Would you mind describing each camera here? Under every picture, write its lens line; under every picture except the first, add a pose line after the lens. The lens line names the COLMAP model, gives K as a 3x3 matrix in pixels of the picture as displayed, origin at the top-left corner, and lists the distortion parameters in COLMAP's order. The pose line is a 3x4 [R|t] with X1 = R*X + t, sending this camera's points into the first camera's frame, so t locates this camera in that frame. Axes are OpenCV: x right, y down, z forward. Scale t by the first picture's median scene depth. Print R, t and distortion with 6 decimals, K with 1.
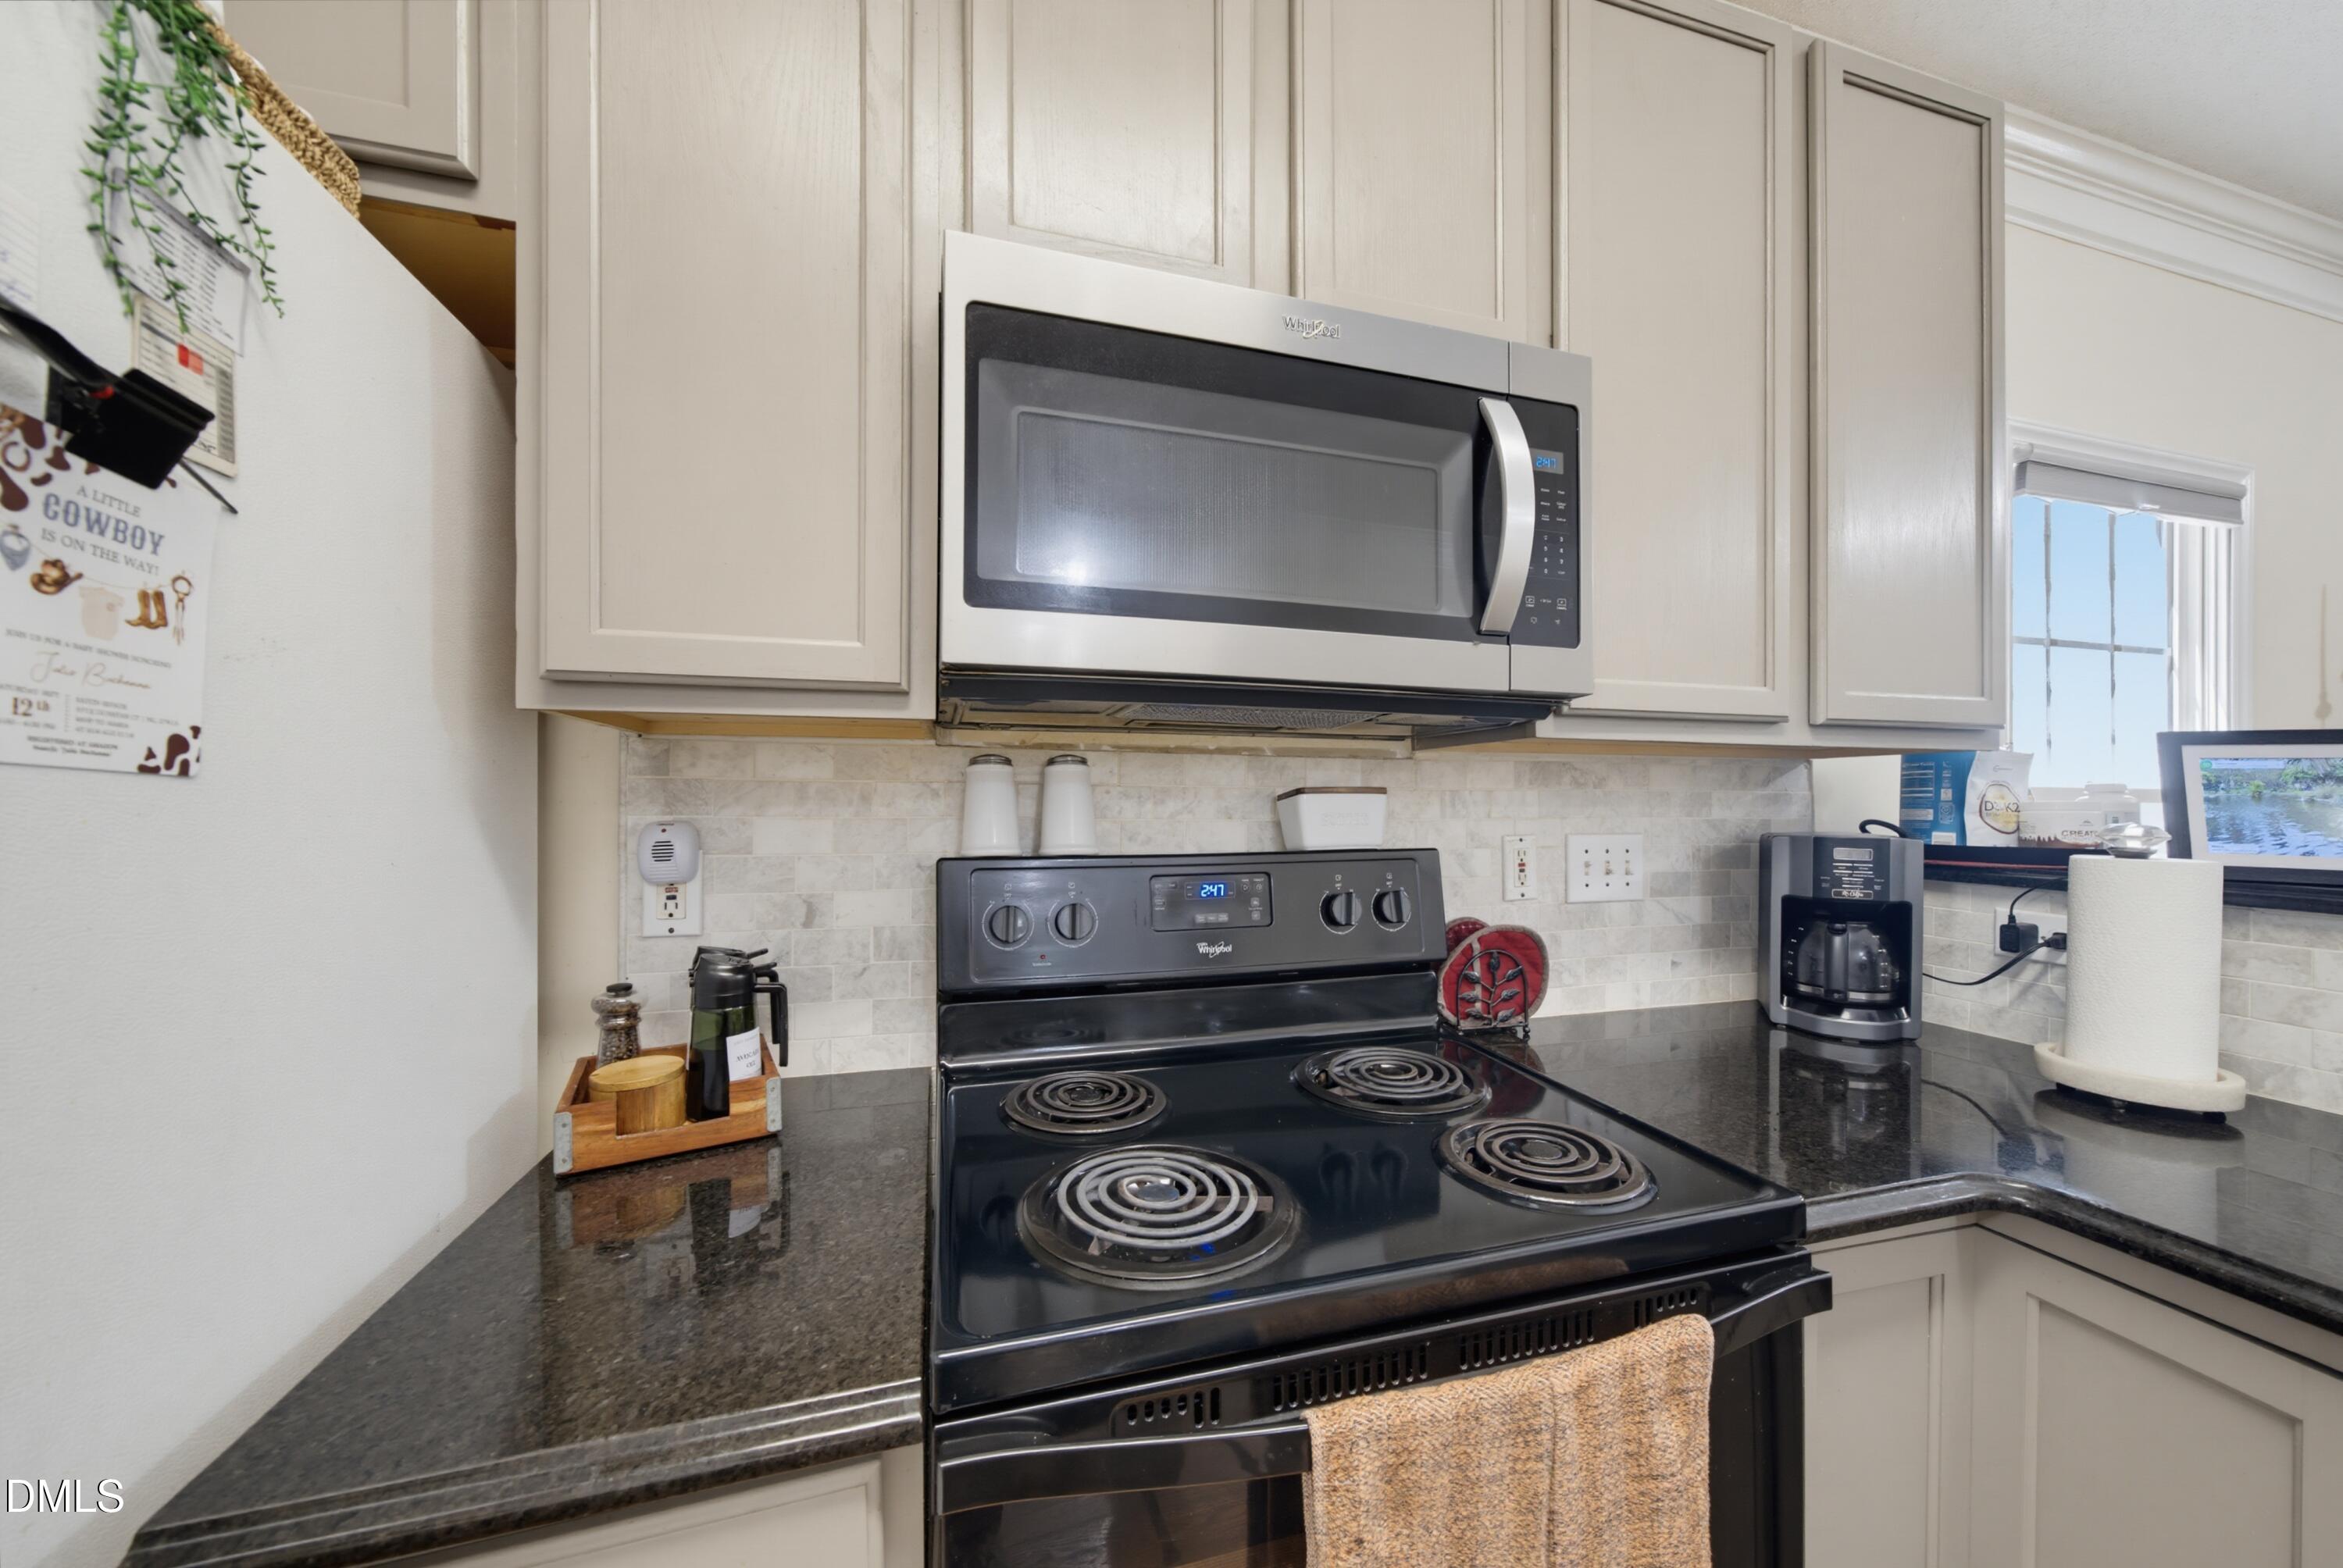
lens RADIAL K [[801.5, 0, 1161.8], [0, 801.5, 804.6], [0, 0, 1]] dist [-0.029429, 0.011148]
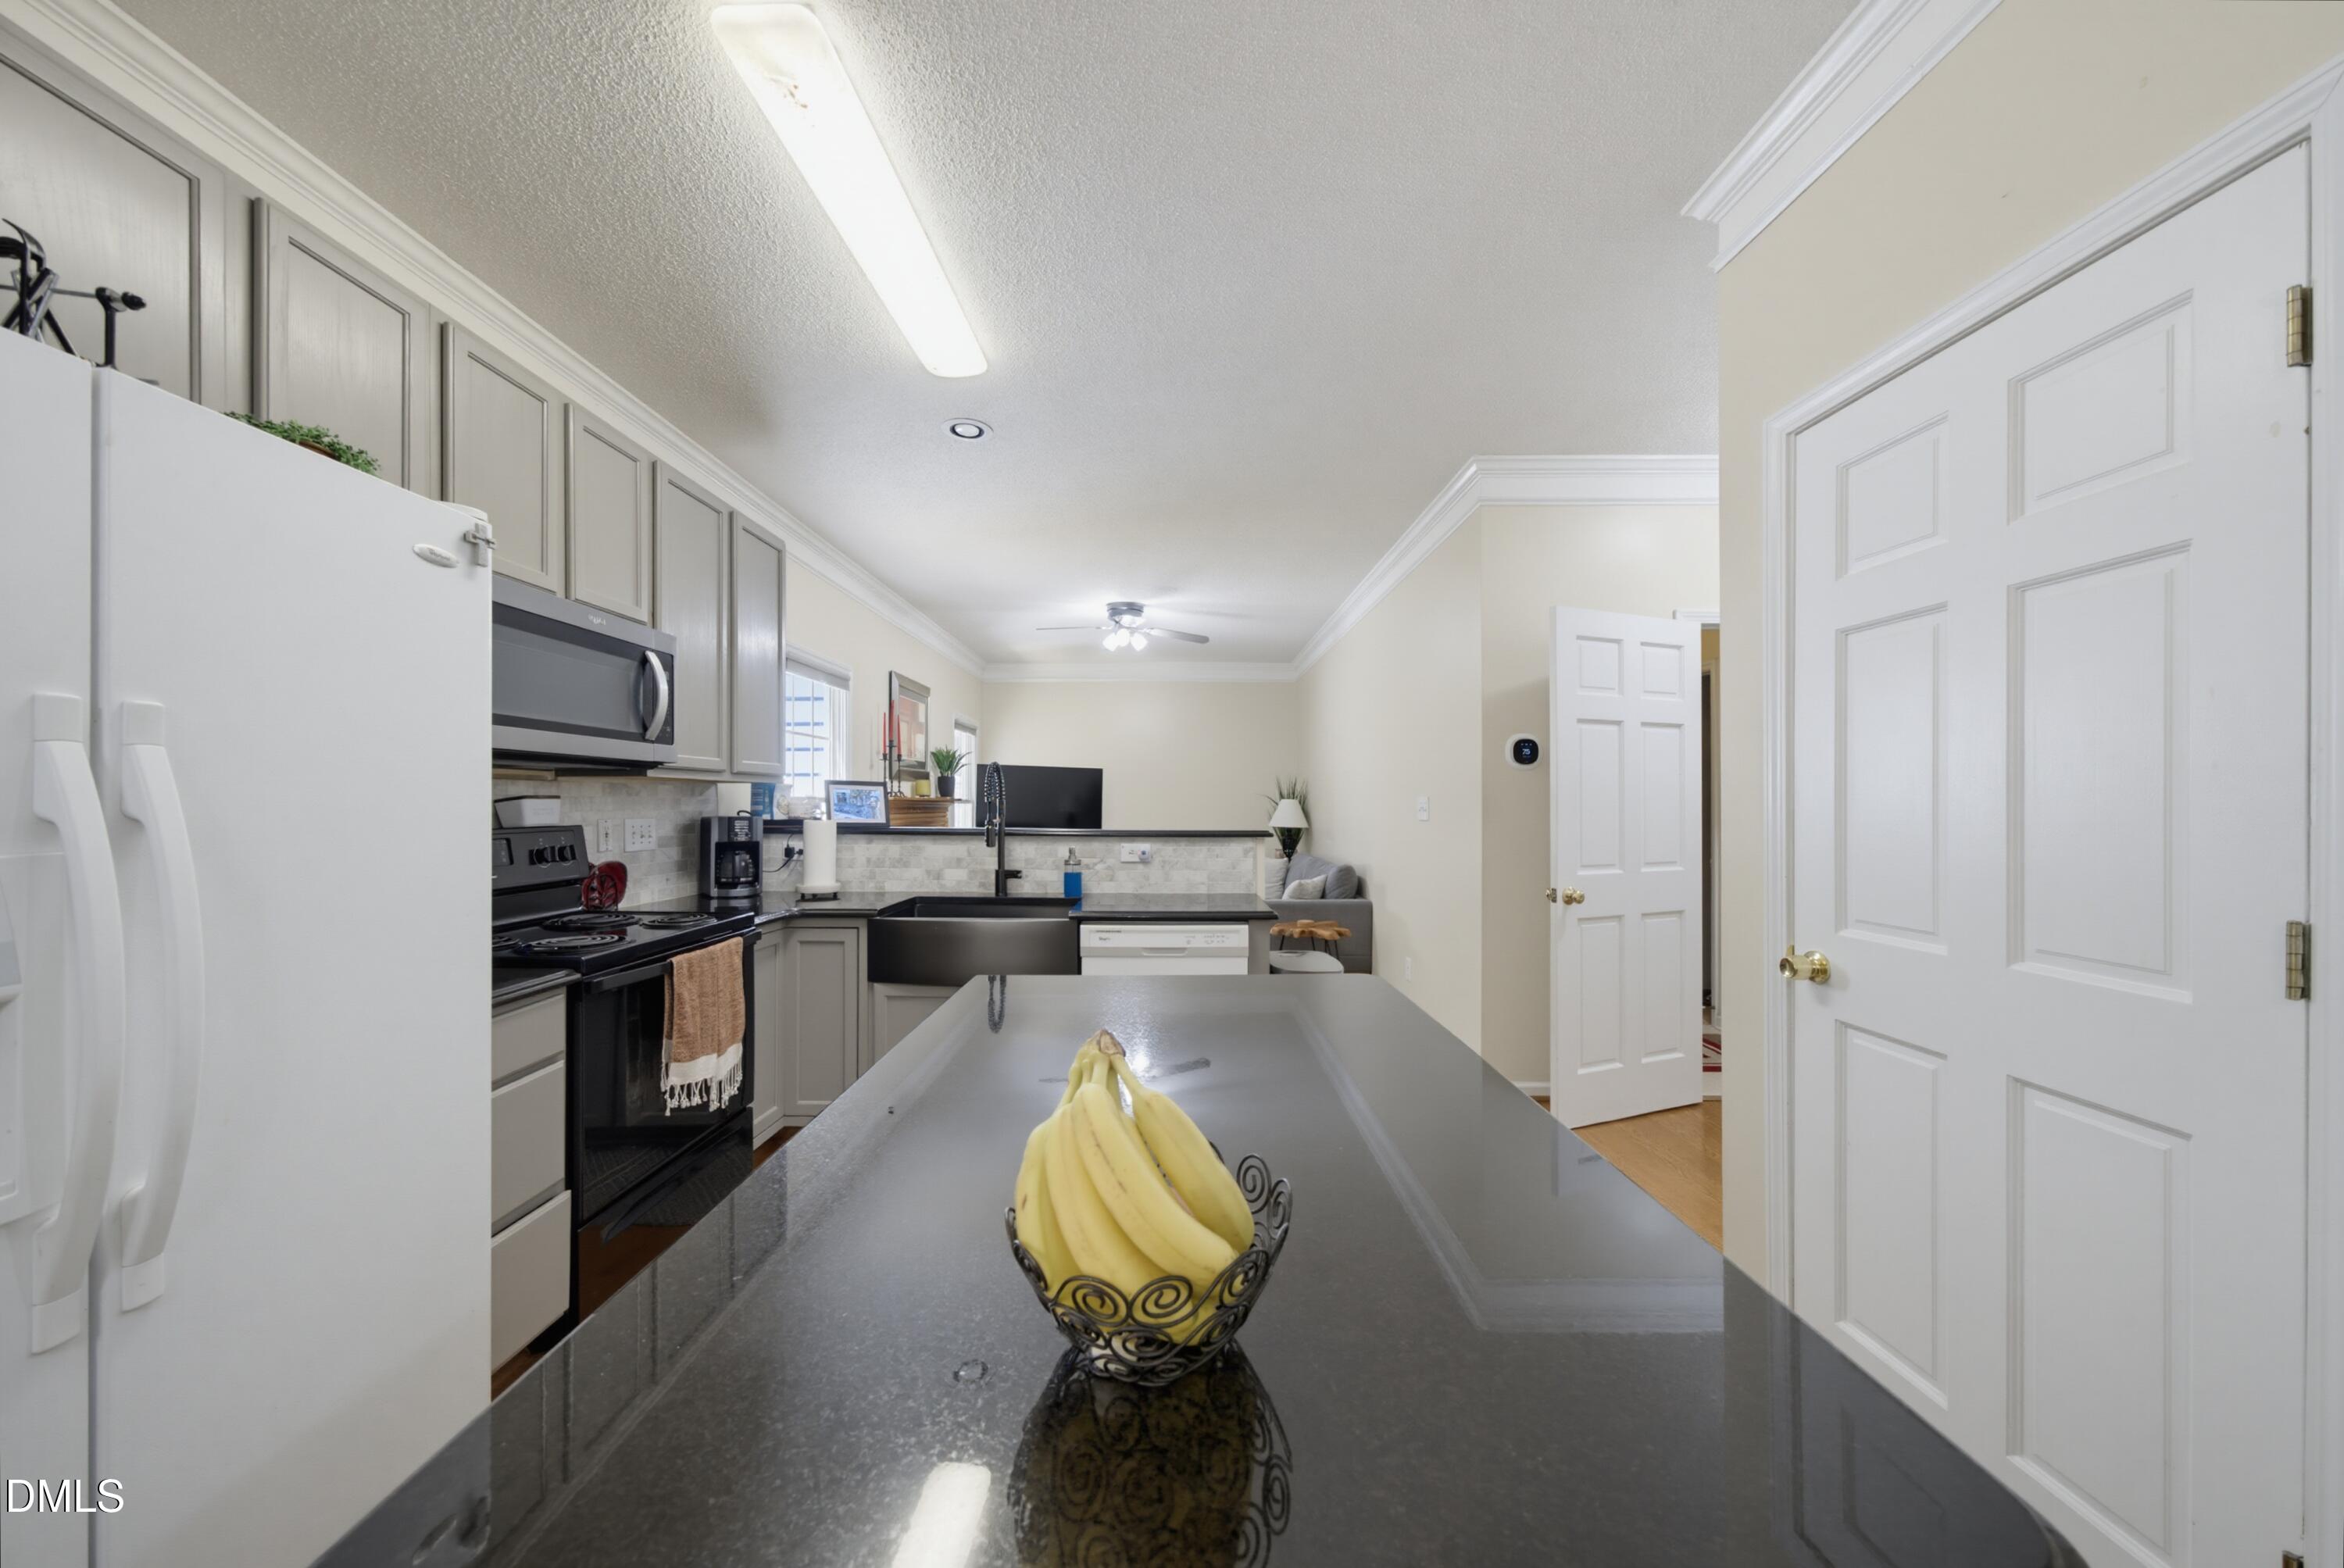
lens RADIAL K [[805.6, 0, 1159.3], [0, 805.6, 801.7], [0, 0, 1]] dist [0.001759, 0.000355]
pose [[0.283575, -0.000376, 0.958950, -1.258860], [0.002811, 0.999996, -0.000440, -0.002015], [-0.958946, 0.002821, 0.283574, -1.049394]]
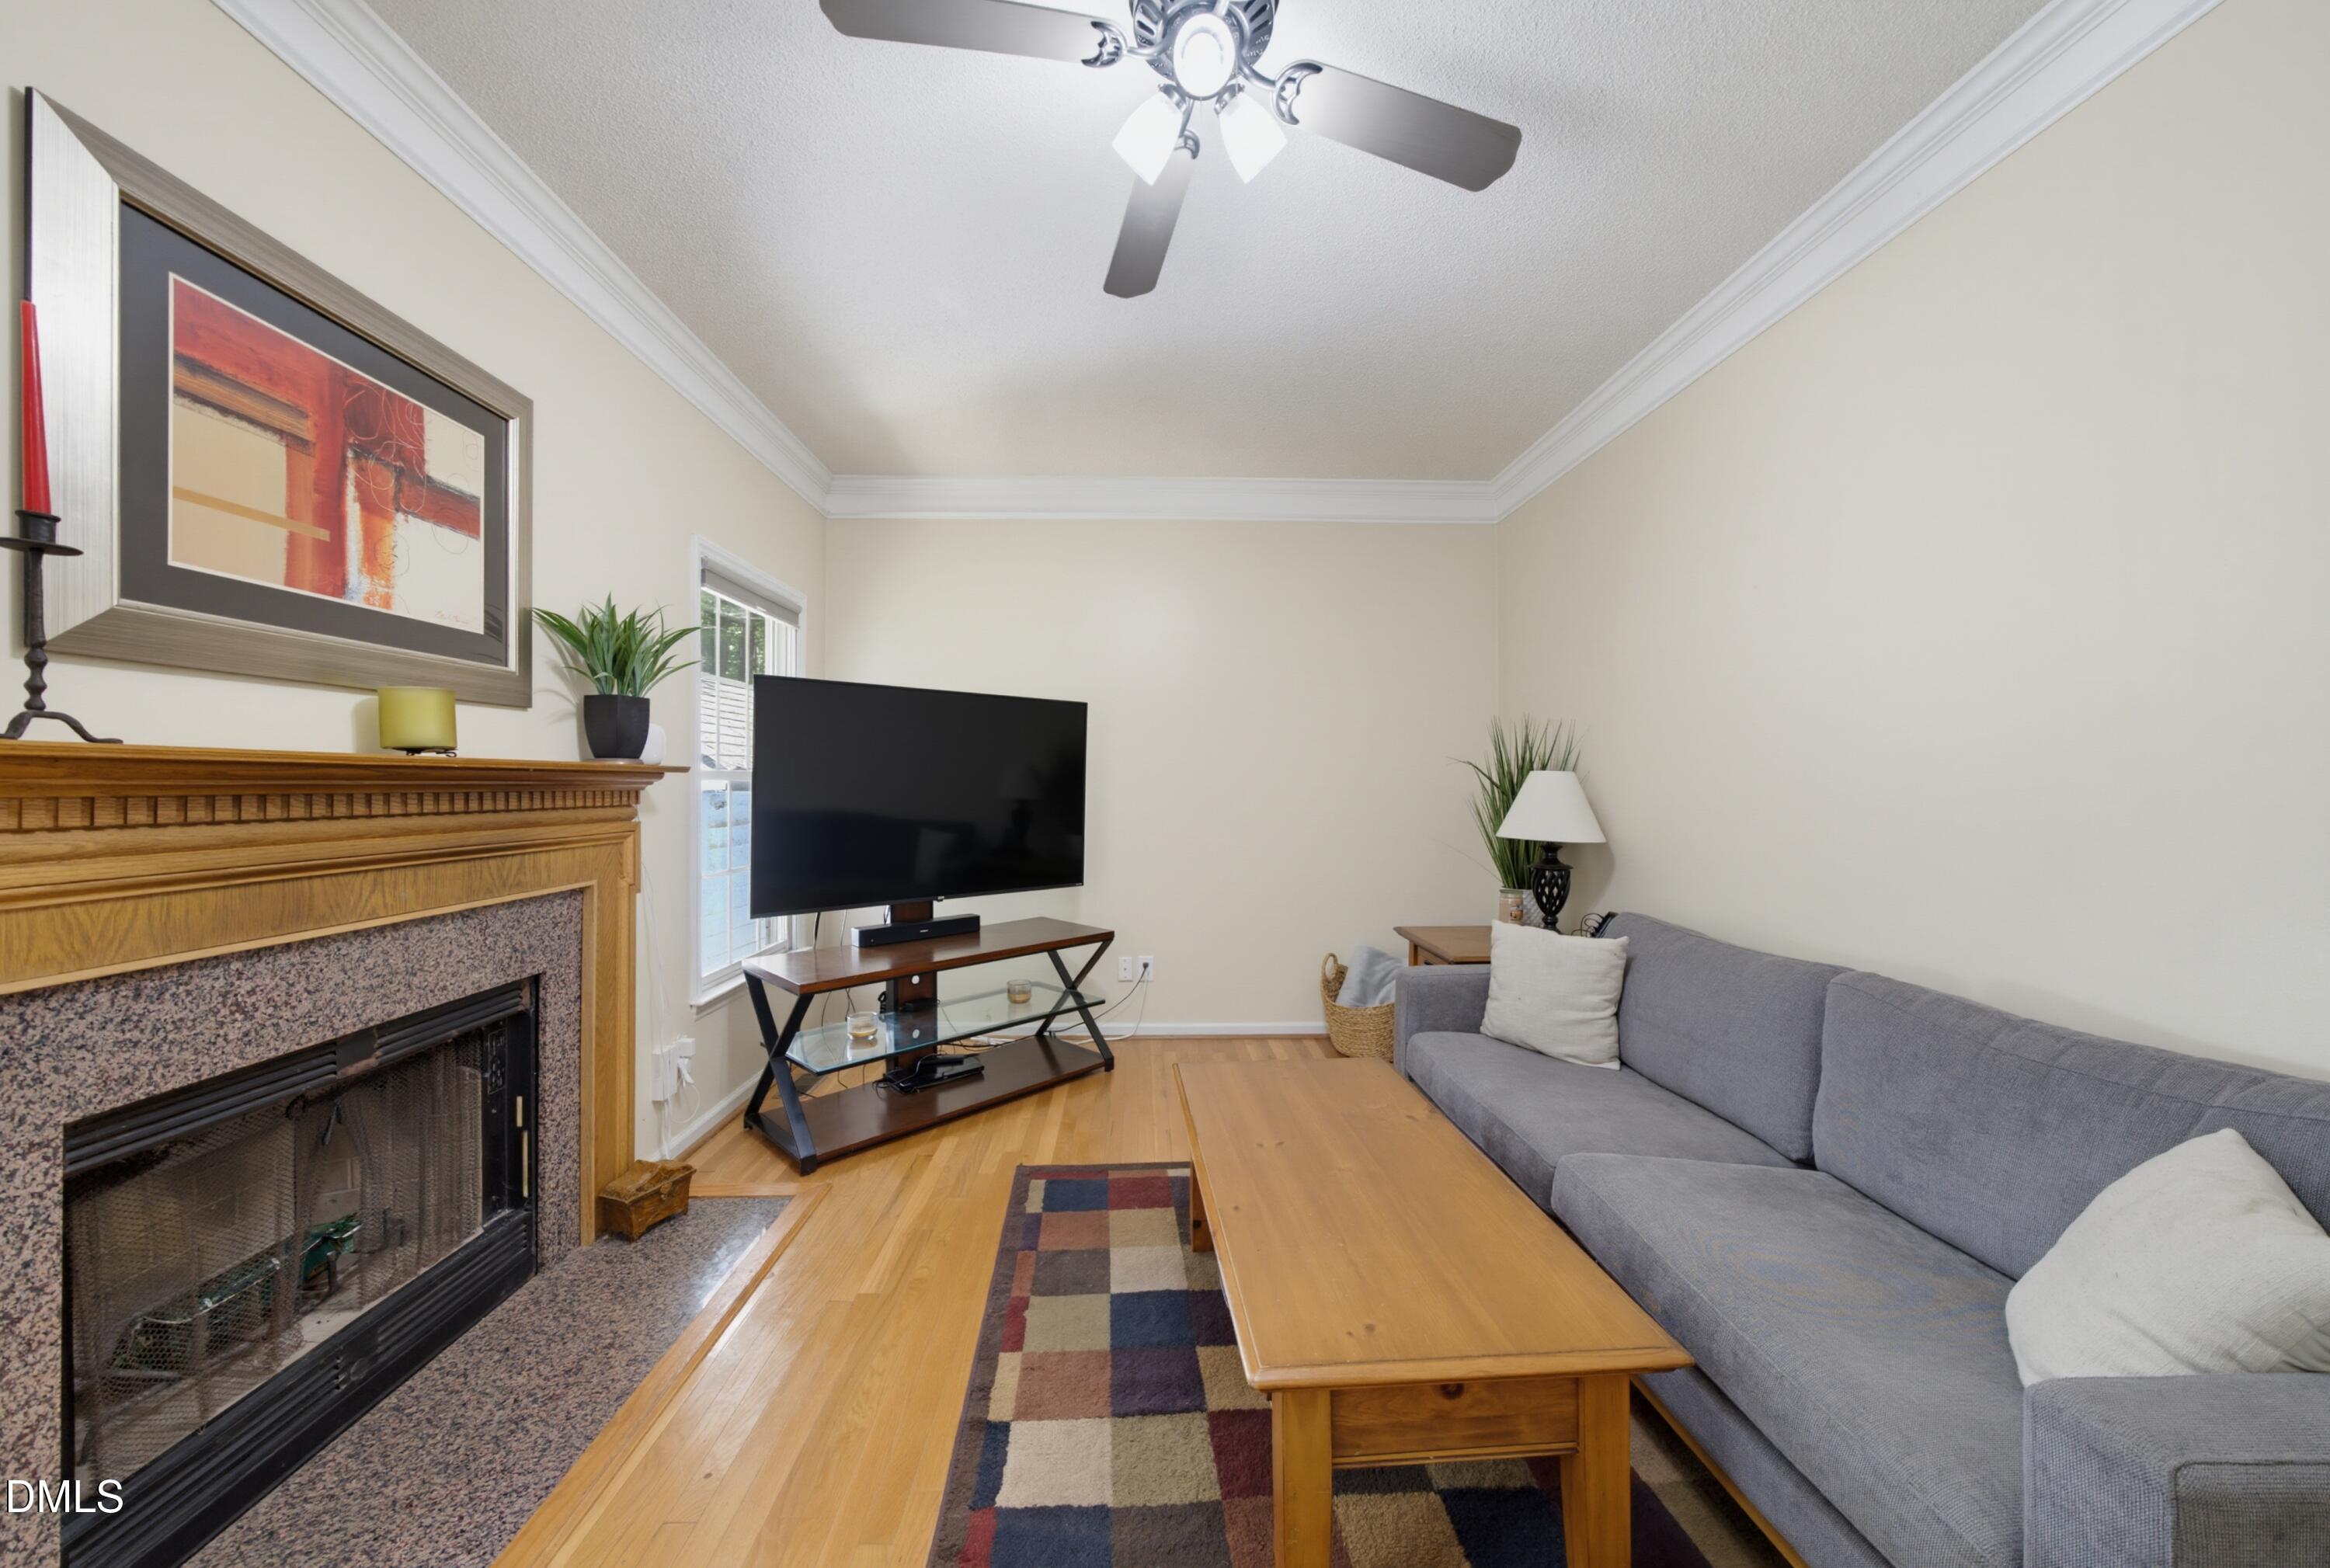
lens RADIAL K [[815.2, 0, 1149.8], [0, 815.2, 781.4], [0, 0, 1]] dist [-0.009432, 0.005706]
pose [[0.258034, 0.001069, 0.966135, 2.168606], [0.002248, 0.999996, -0.001707, 0.011263], [-0.966133, 0.002612, 0.258030, 0.297104]]
